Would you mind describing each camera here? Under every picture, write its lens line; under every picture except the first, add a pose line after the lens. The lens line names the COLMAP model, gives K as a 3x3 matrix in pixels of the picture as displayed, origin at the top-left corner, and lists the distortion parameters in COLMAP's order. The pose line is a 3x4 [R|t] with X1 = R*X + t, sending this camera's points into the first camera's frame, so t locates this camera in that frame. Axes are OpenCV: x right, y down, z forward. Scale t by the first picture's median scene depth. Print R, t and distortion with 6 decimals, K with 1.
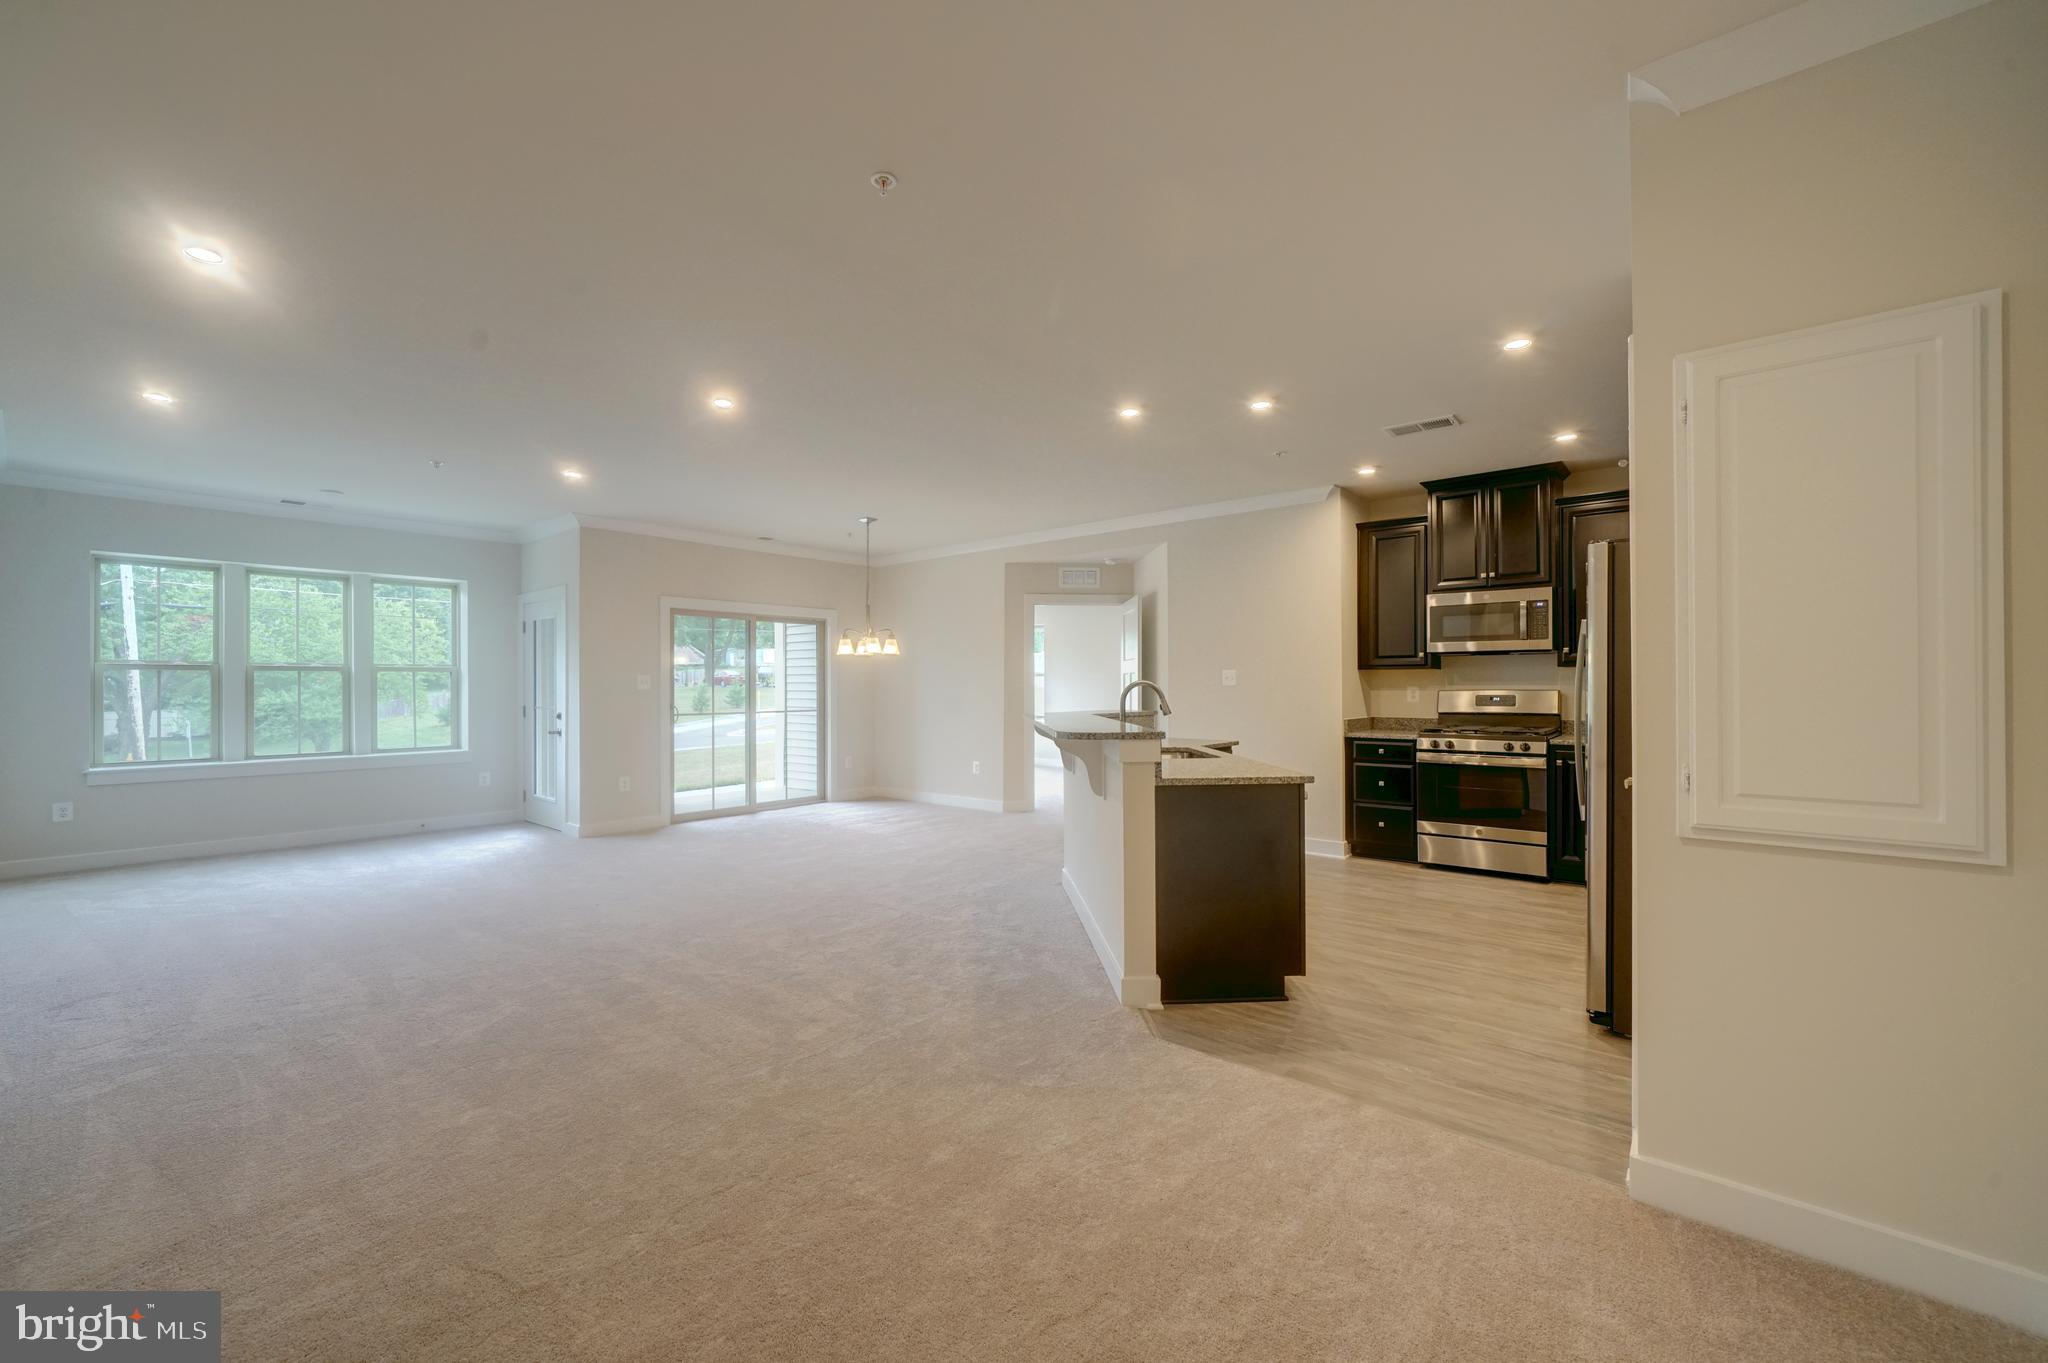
lens RADIAL K [[814.2, 0, 1018.0], [0, 814.2, 685.5], [0, 0, 1]] dist [-0.004504, 0.001515]
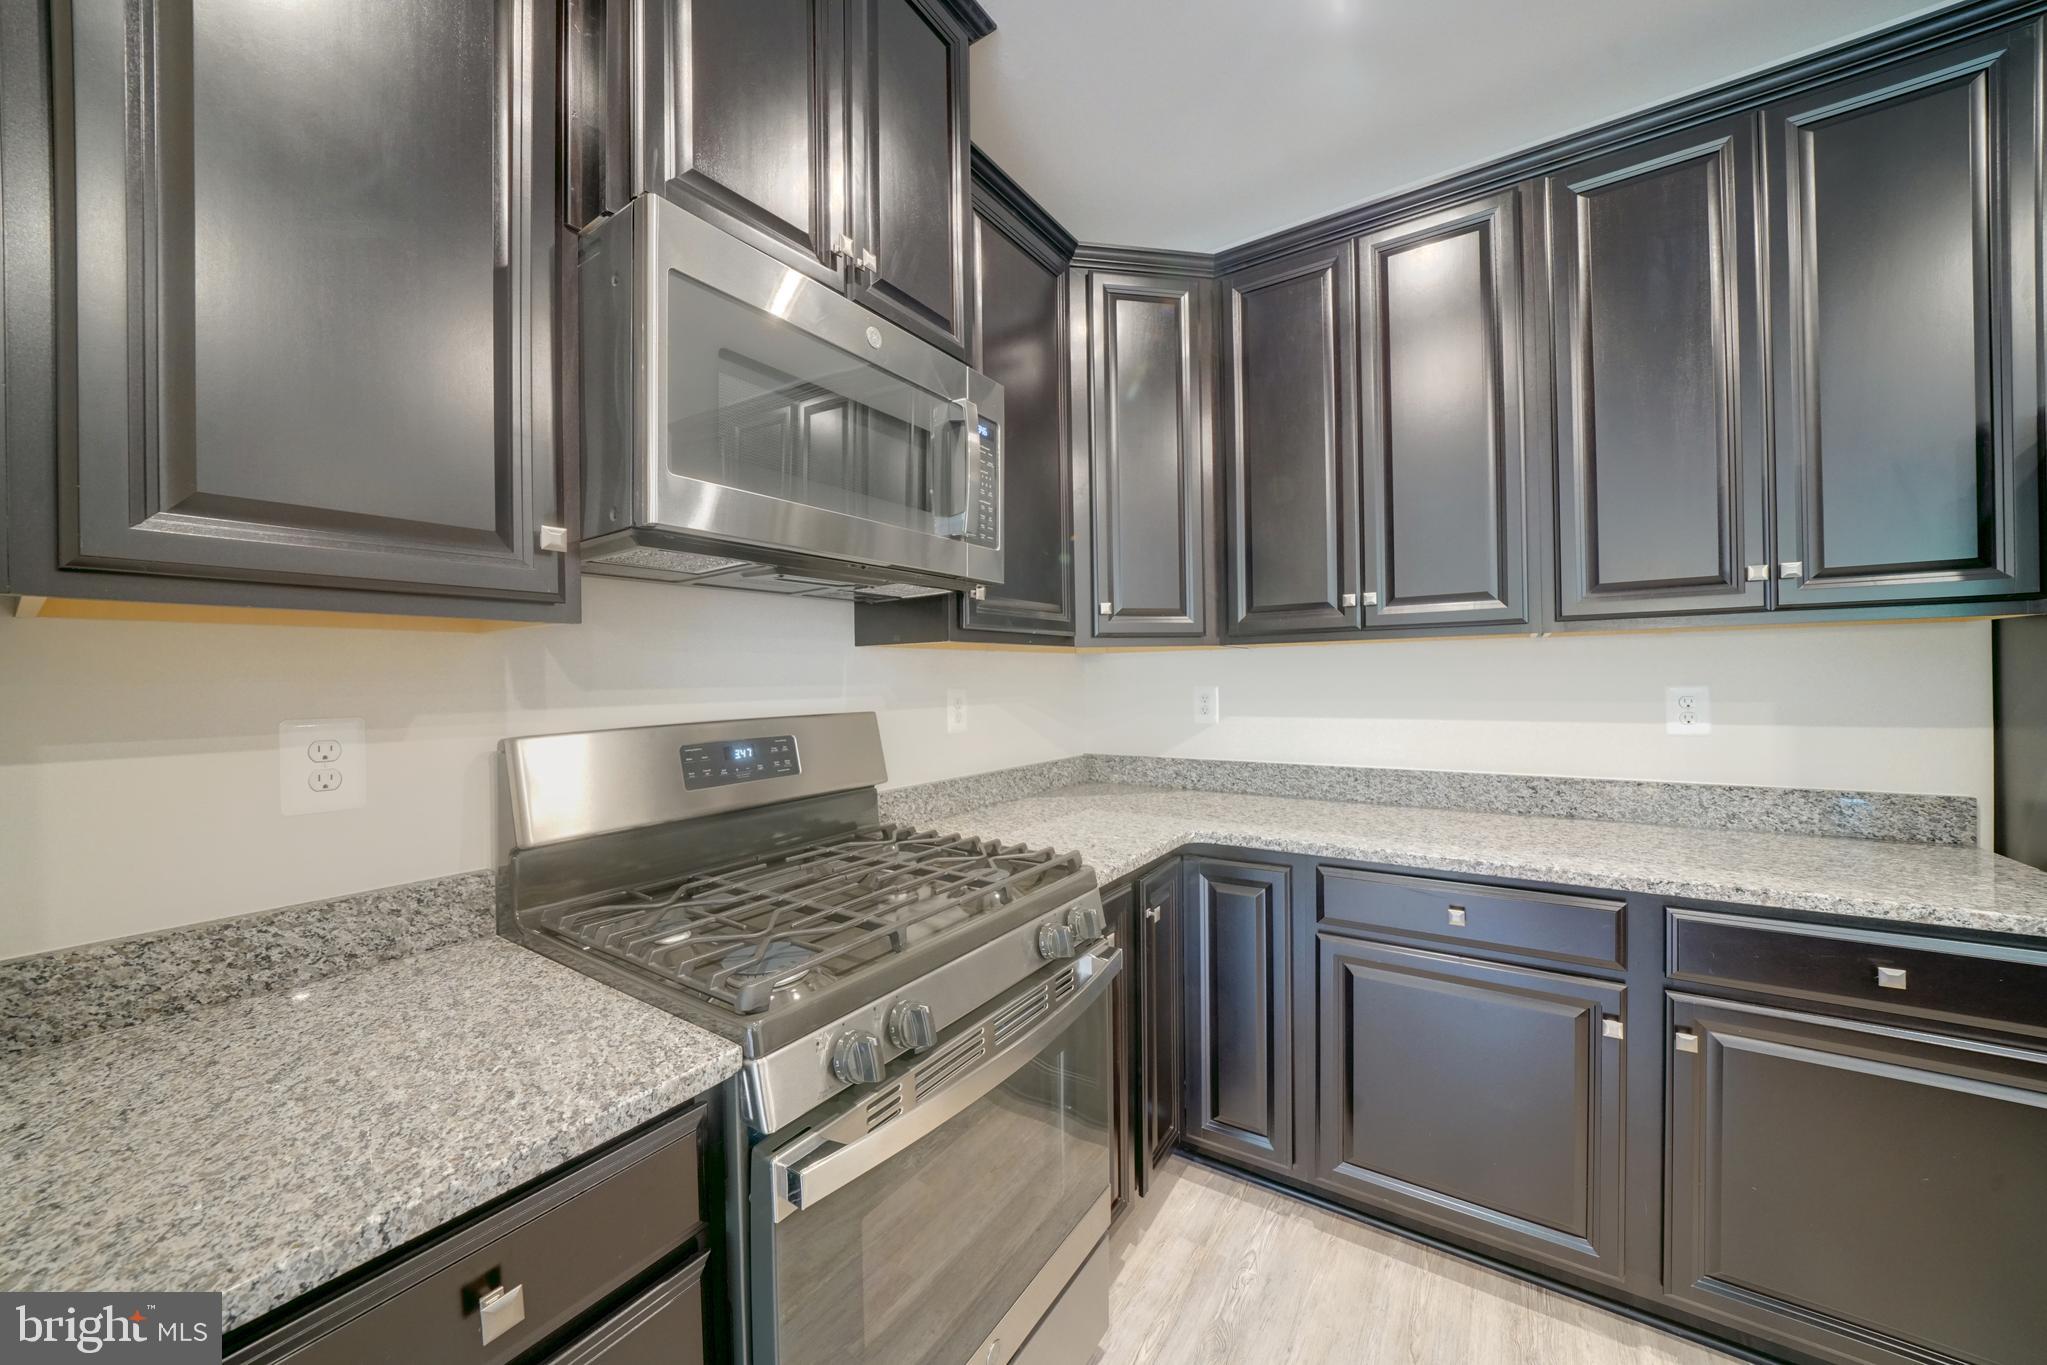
lens RADIAL K [[742.4, 0, 1016.8], [0, 742.4, 680.9], [0, 0, 1]] dist [-0.019639, 0.002618]
pose [[-0.100017, 0.000703, 0.994986, 0.328240], [0.016396, 0.999865, 0.000942, -0.005871], [-0.994851, 0.016408, -0.100015, 0.912217]]
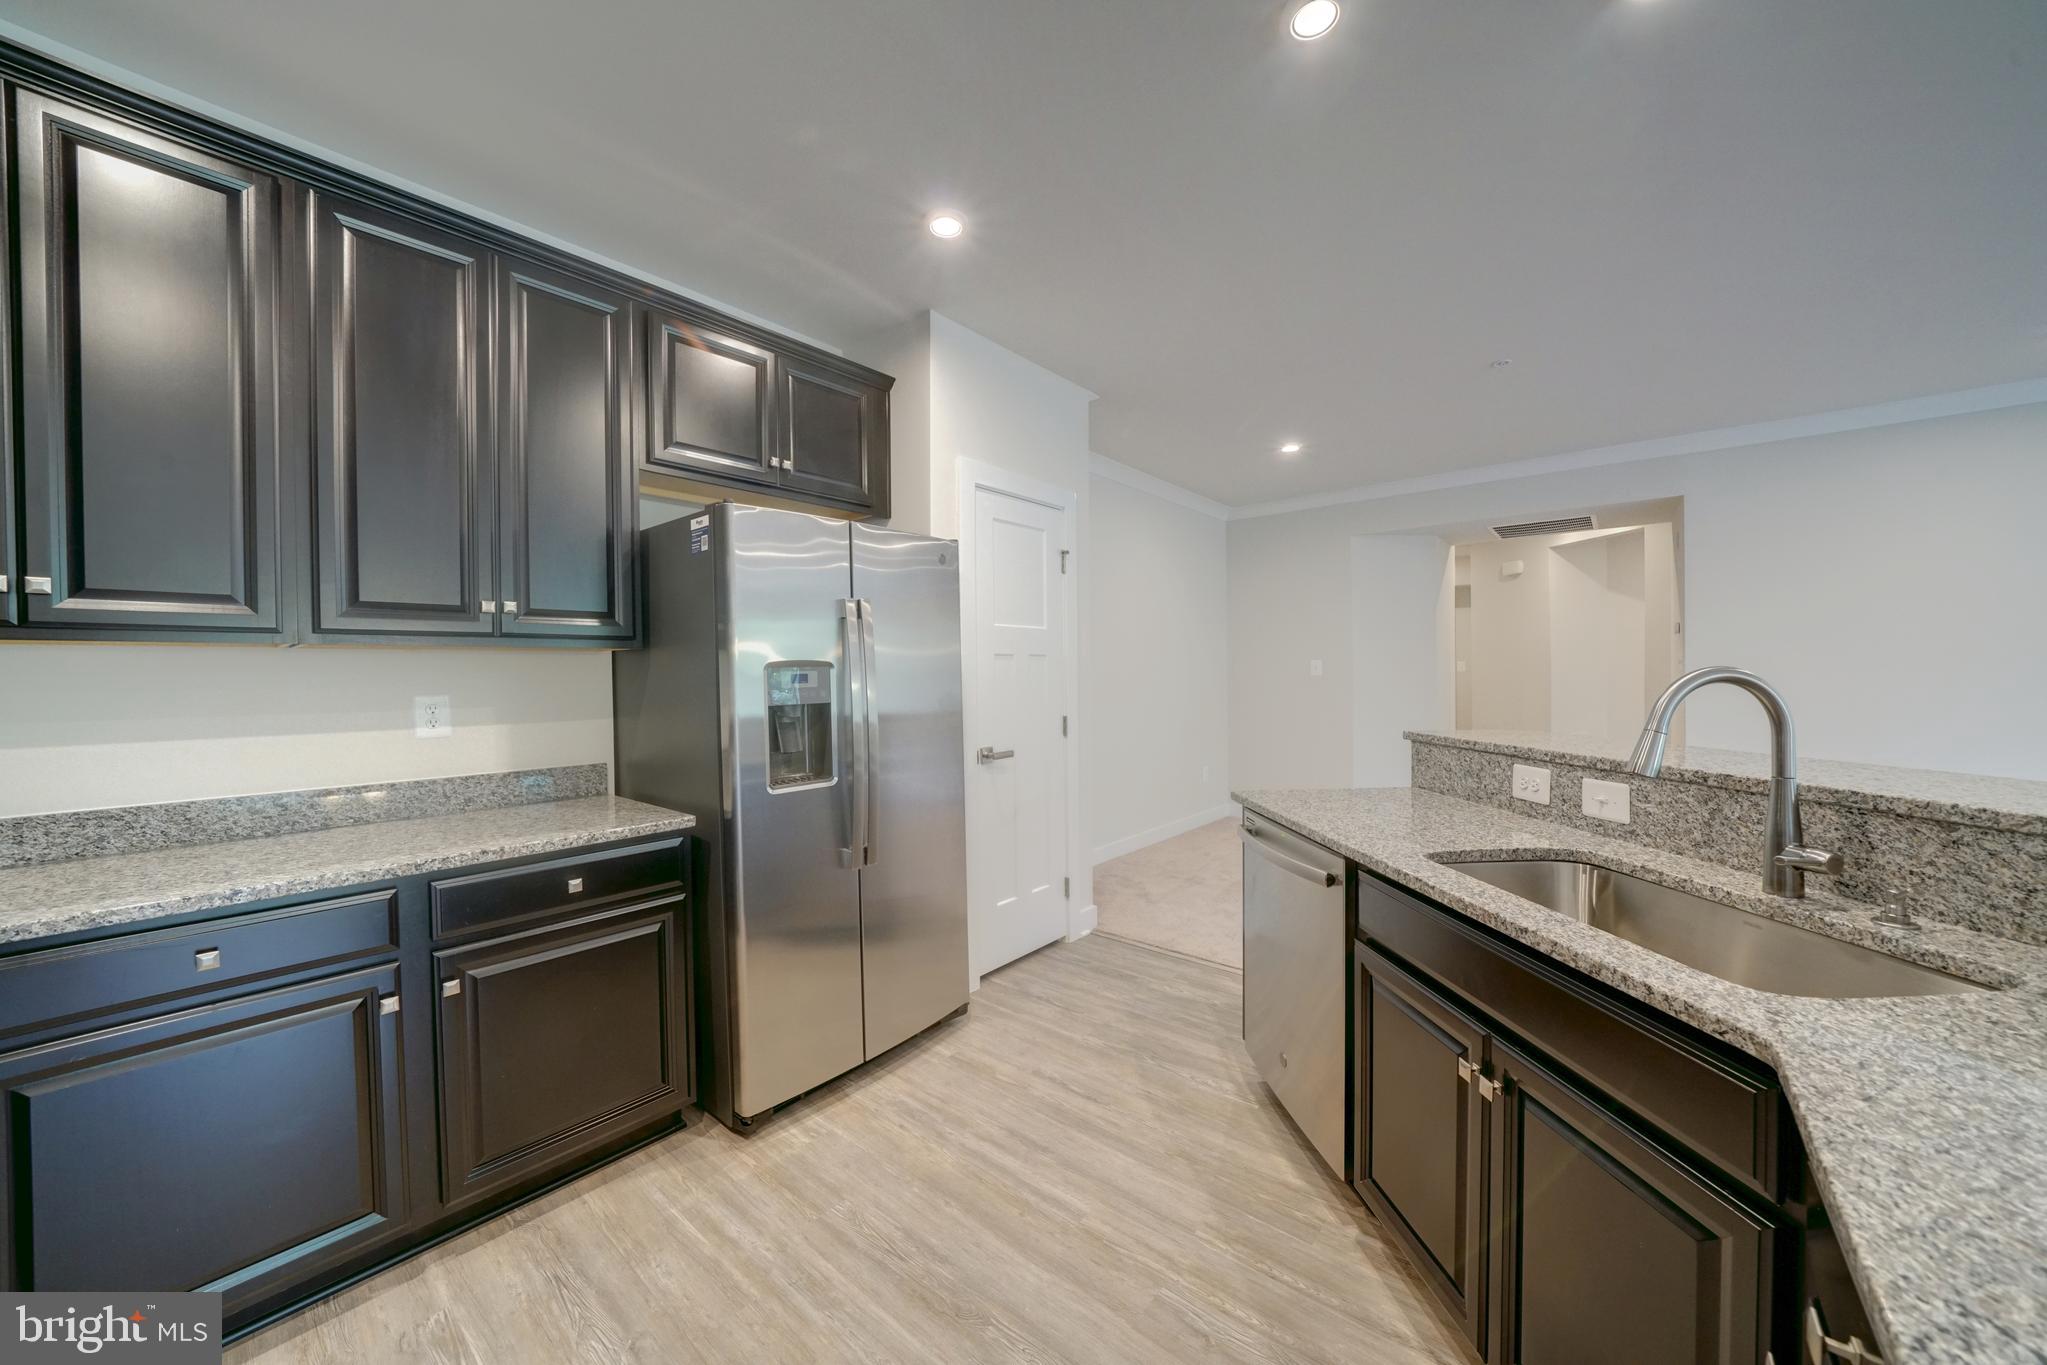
lens RADIAL K [[710.3, 0, 1007.4], [0, 710.3, 678.5], [0, 0, 1]] dist [-0.023582, 0.002106]
pose [[-0.999789, 0.015051, 0.013958, 0.317821], [0.015178, 0.999844, 0.008983, -0.006060], [-0.013821, 0.009193, -0.999862, 0.941660]]
